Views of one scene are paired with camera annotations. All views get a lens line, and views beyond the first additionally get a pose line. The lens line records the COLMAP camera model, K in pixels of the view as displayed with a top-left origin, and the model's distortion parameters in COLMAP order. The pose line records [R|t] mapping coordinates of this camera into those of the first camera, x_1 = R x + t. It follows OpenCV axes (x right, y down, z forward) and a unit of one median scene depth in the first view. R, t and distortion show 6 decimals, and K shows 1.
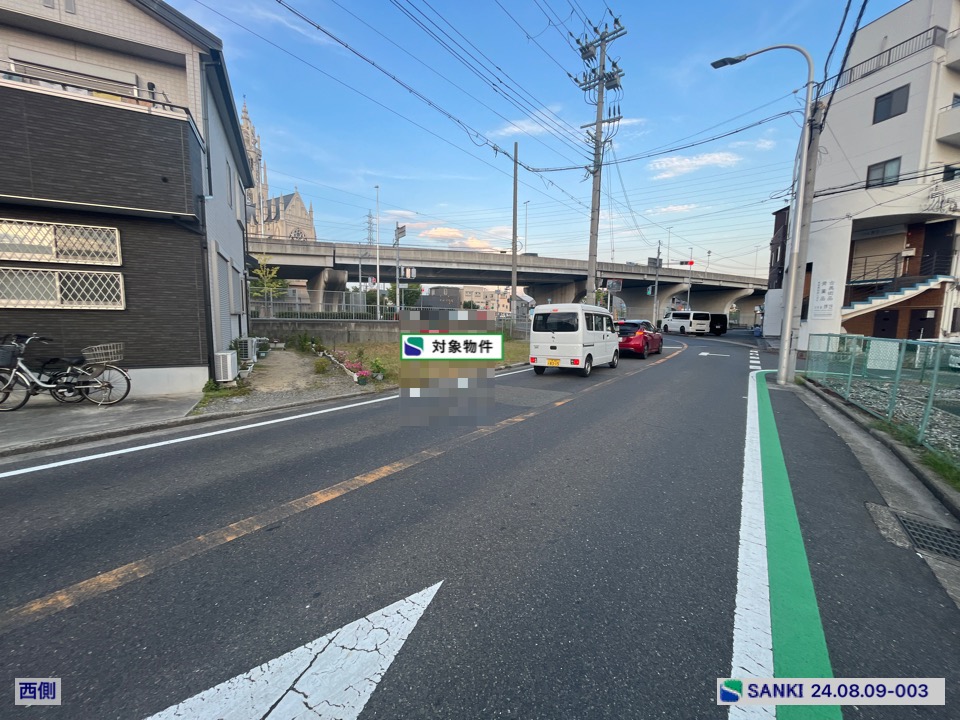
lens RADIAL K [[383.6, 0, 473.9], [0, 383.6, 361.3], [0, 0, 1]] dist [0.000460, -0.000124]
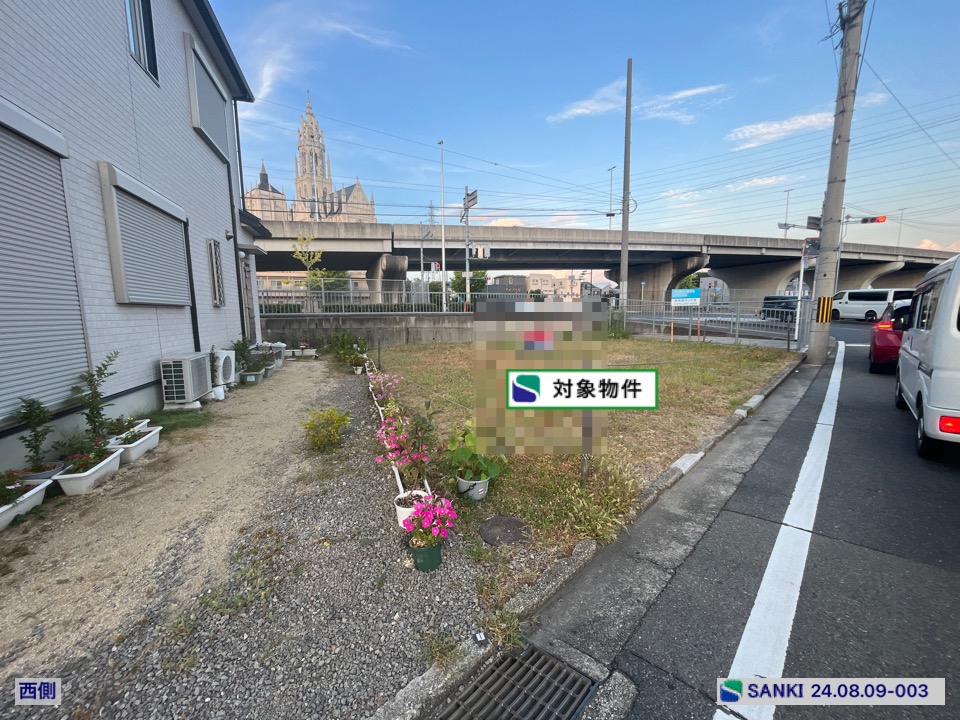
lens RADIAL K [[385.9, 0, 476.9], [0, 385.9, 360.2], [0, 0, 1]] dist [-0.002168, -0.000306]
pose [[0.988616, -0.005471, -0.150362, -0.077537], [0.008262, 0.999805, 0.017941, -0.027201], [0.150234, -0.018979, 0.988468, 0.268316]]
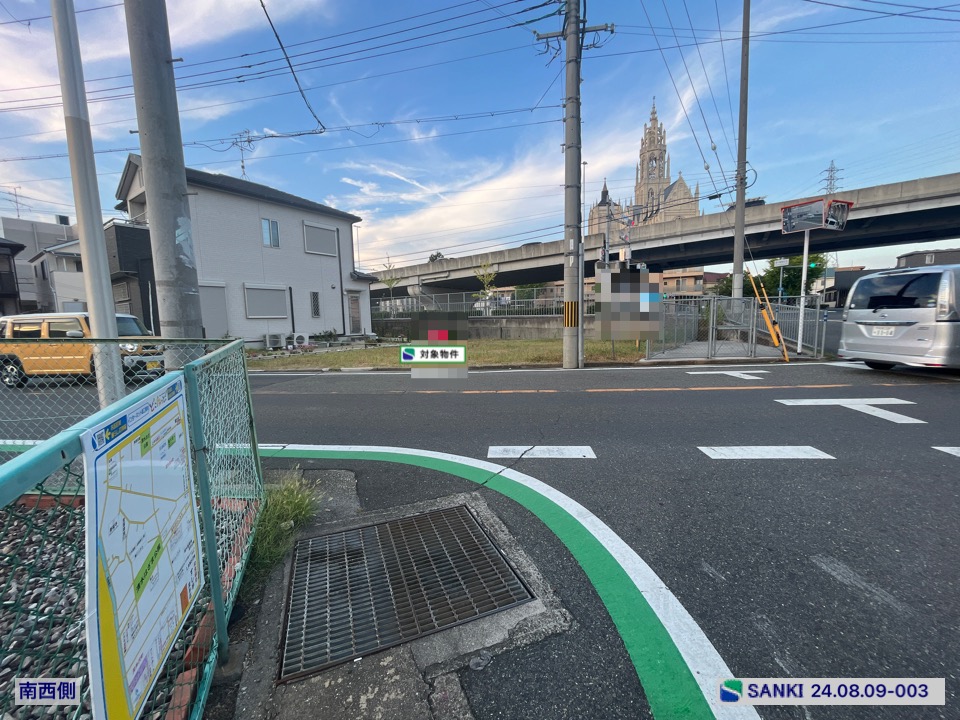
lens RADIAL K [[386.5, 0, 477.2], [0, 386.5, 360.5], [0, 0, 1]] dist [-0.001616, -0.000530]
pose [[0.494063, 0.069650, -0.866632, 0.517020], [-0.061356, 0.997094, 0.045156, -0.032980], [0.867258, 0.030863, 0.496901, 0.433706]]
